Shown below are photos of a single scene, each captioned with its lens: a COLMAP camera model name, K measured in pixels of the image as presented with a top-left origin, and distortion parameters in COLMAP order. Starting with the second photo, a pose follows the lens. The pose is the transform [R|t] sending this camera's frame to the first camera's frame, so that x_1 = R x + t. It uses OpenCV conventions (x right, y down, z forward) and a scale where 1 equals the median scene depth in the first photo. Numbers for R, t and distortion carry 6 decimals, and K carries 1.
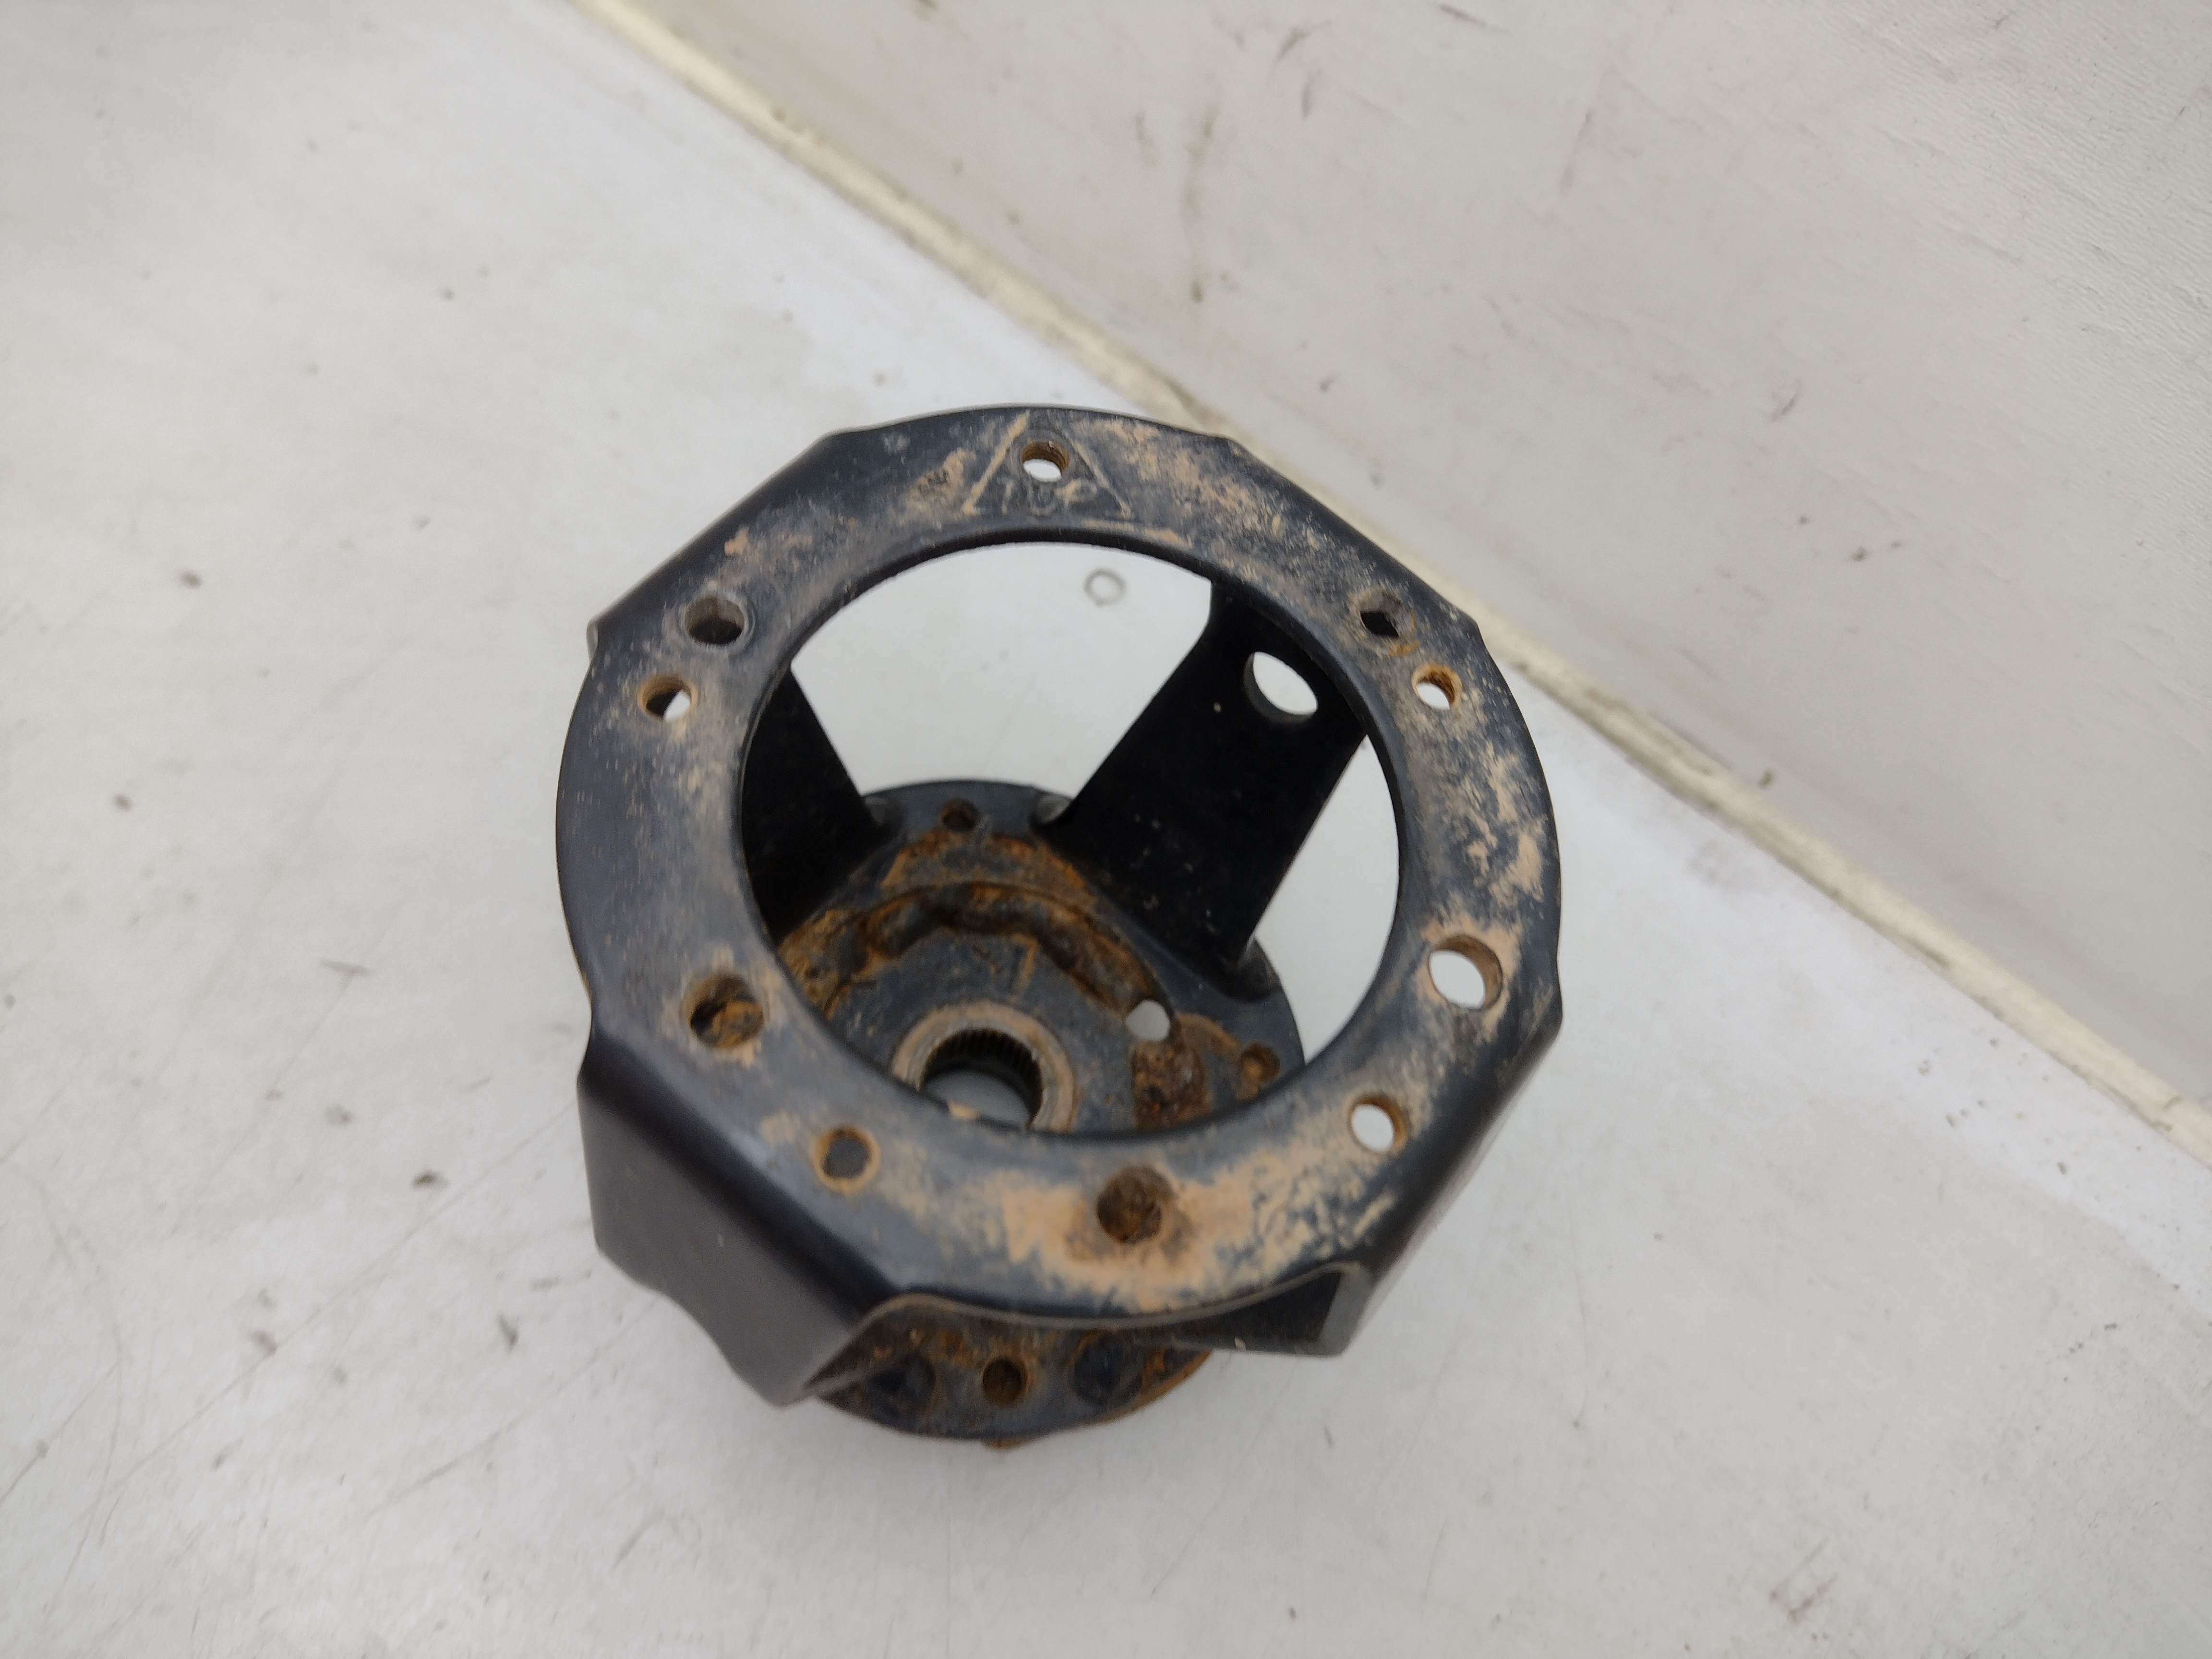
lens RADIAL K [[1662.6, 0, 1099.5], [0, 1662.6, 842.3], [0, 0, 1]] dist [0.042279, -0.137678]
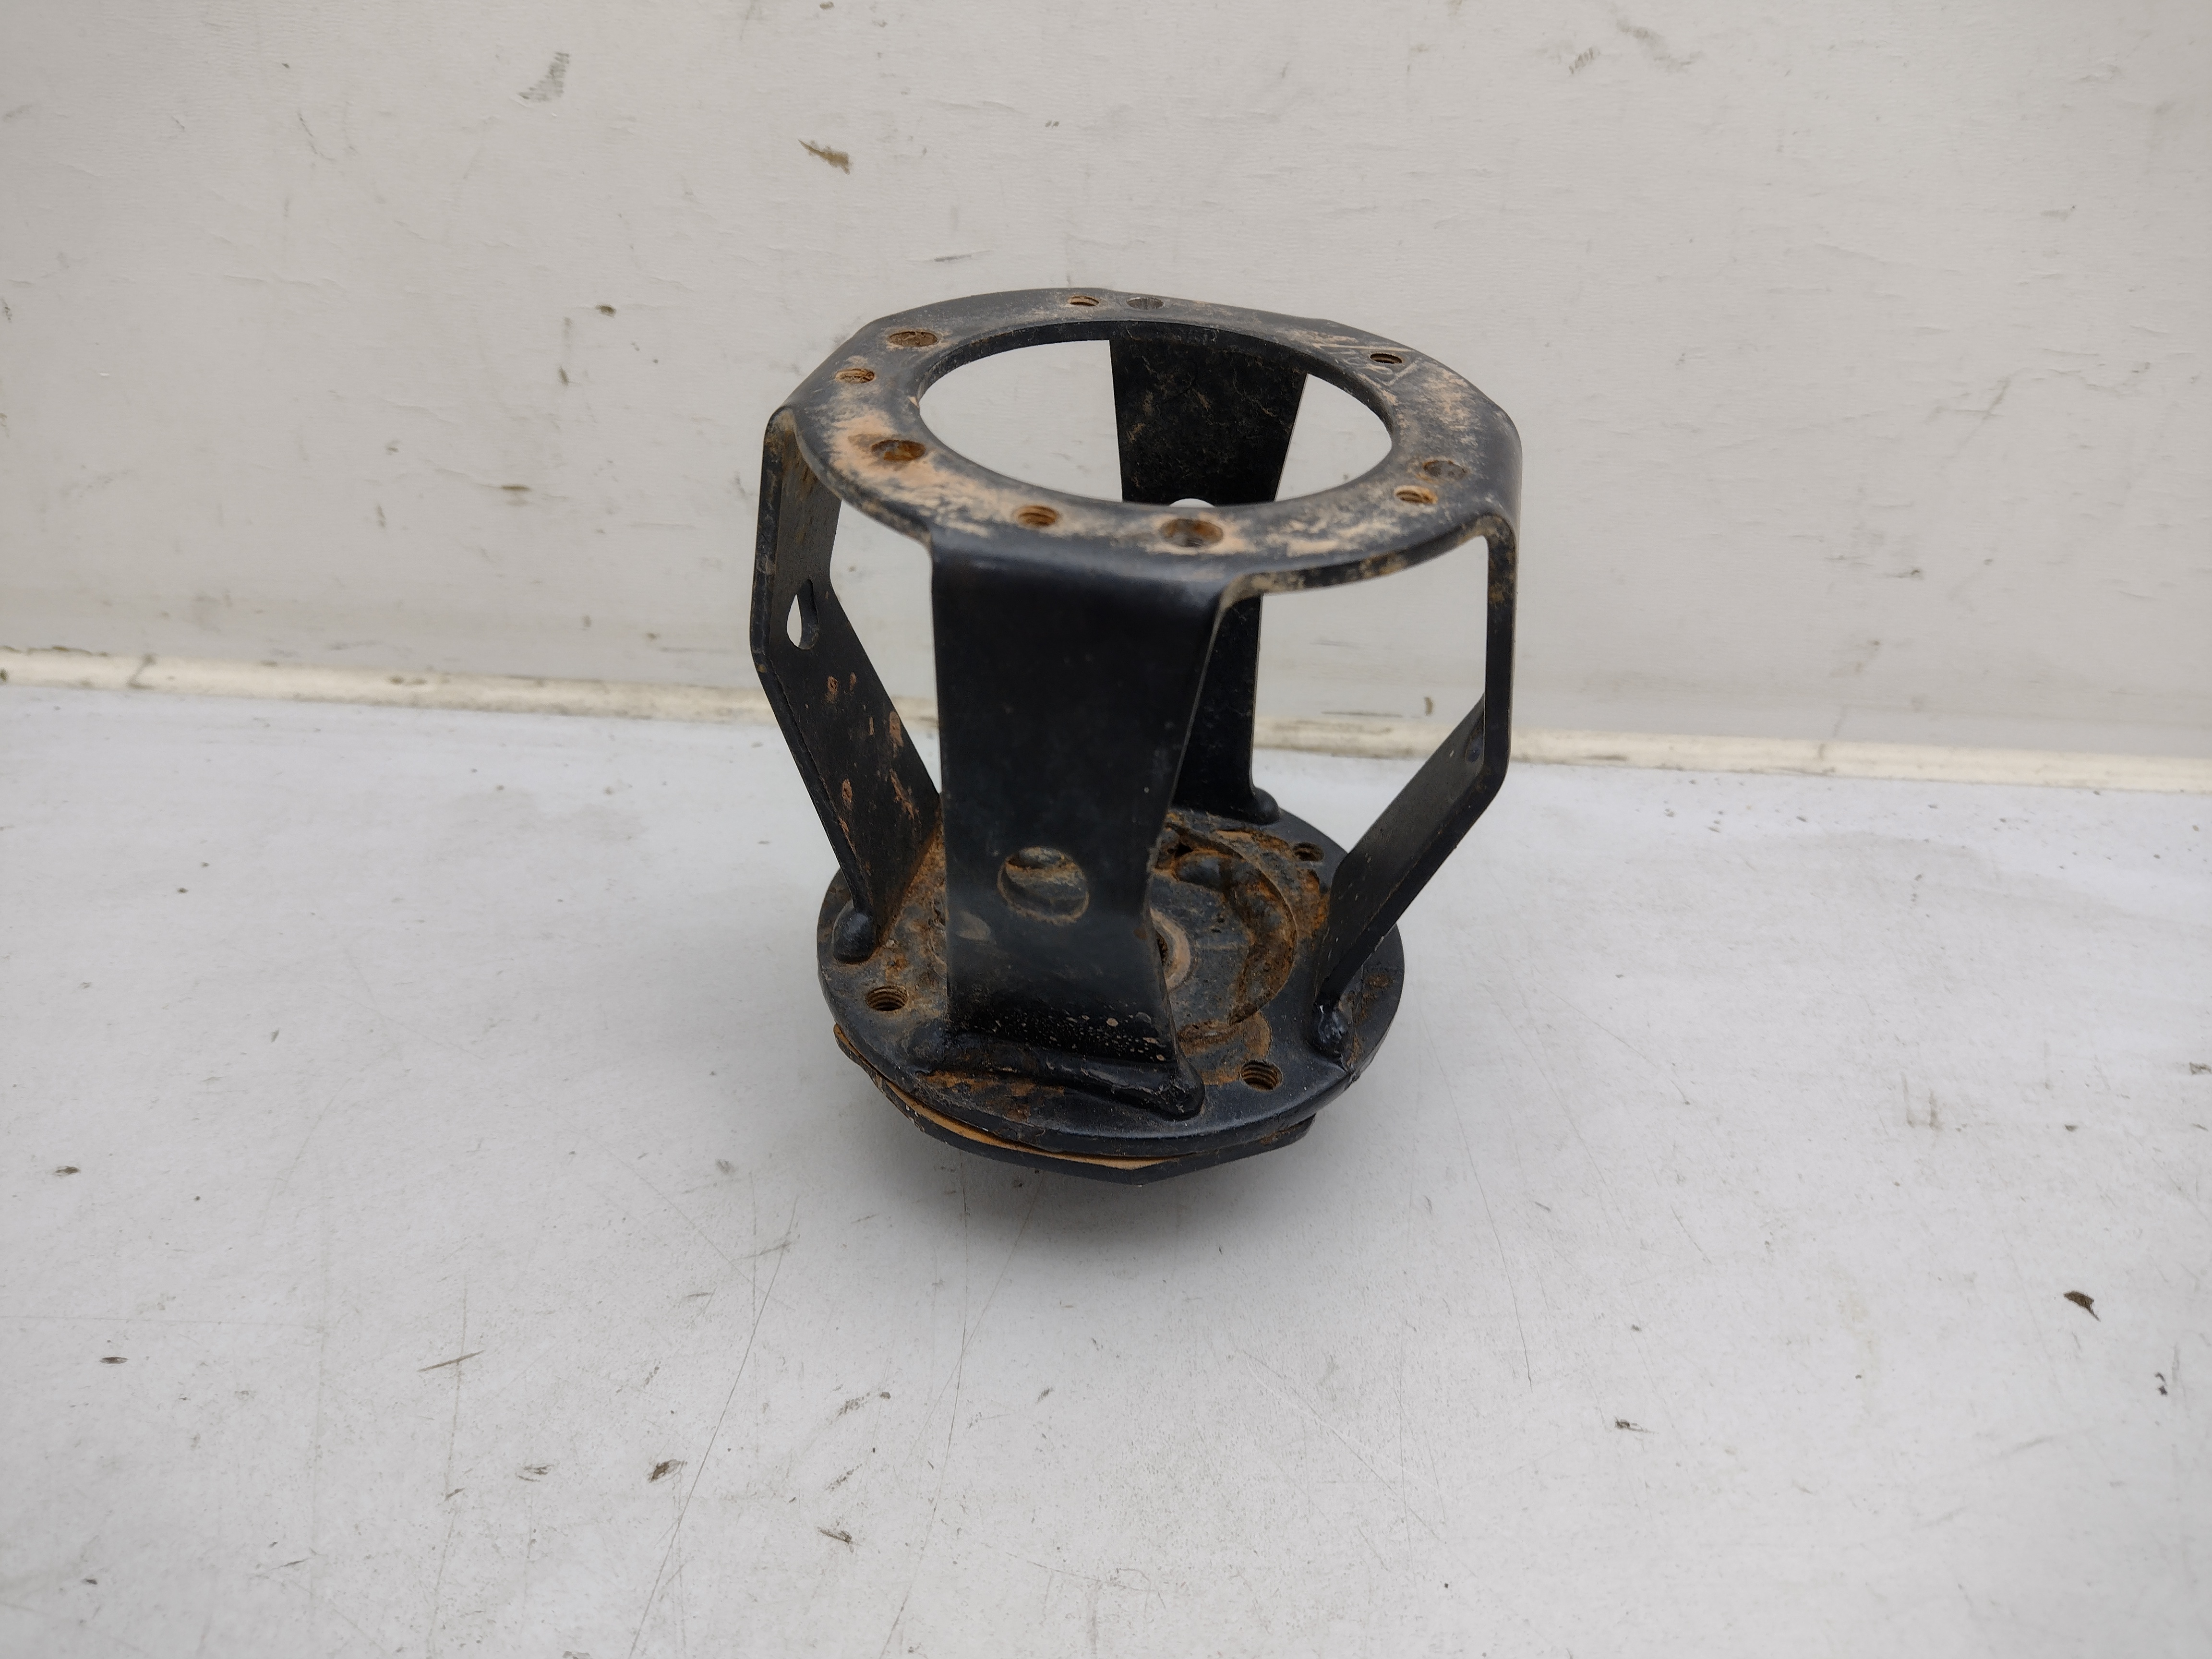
lens RADIAL K [[1662.6, 0, 1099.5], [0, 1662.6, 842.3], [0, 0, 1]] dist [0.042279, -0.137678]
pose [[0.804384, -0.423751, 0.416415, -0.368102], [0.566349, 0.758672, -0.321971, 0.305093], [-0.179487, 0.494825, 0.850255, 0.027160]]
